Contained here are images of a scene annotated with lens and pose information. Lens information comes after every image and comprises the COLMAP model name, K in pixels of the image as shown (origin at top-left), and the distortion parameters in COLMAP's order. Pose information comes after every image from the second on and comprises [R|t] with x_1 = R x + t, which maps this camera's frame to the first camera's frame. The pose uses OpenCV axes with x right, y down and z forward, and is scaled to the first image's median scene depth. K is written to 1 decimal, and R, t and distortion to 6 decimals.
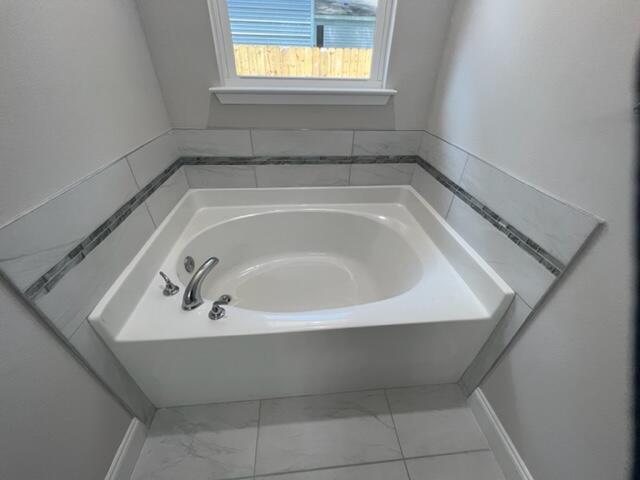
lens RADIAL K [[257.6, 0, 320.9], [0, 257.6, 241.1], [0, 0, 1]] dist [-0.000148, 0.000183]
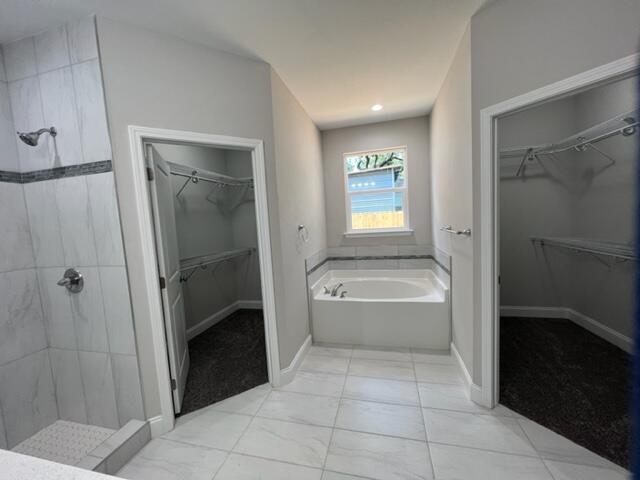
lens RADIAL K [[257.6, 0, 320.9], [0, 257.6, 241.1], [0, 0, 1]] dist [-0.000148, 0.000183]
pose [[0.940434, -0.047593, -0.336628, 0.278877], [-0.125917, 0.870978, -0.474913, 0.819545], [0.315798, 0.489011, 0.813105, -1.282178]]
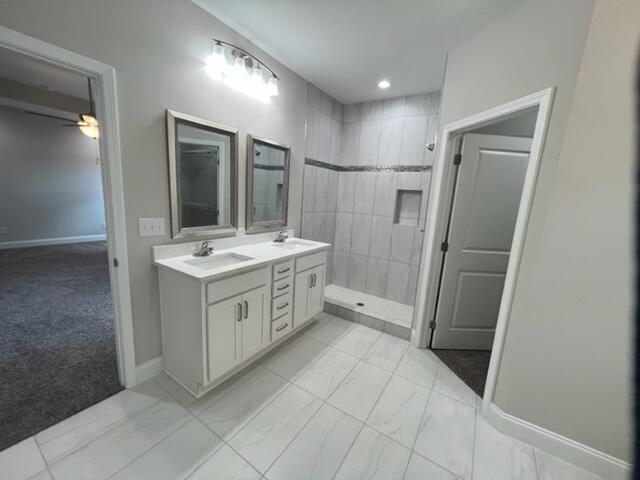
lens RADIAL K [[257.6, 0, 320.9], [0, 257.6, 241.1], [0, 0, 1]] dist [-0.000148, 0.000183]
pose [[-0.617178, 0.080470, -0.782698, 0.867042], [-0.508005, 0.718885, 0.474484, 0.077284], [0.600852, 0.690455, -0.402801, -0.208826]]
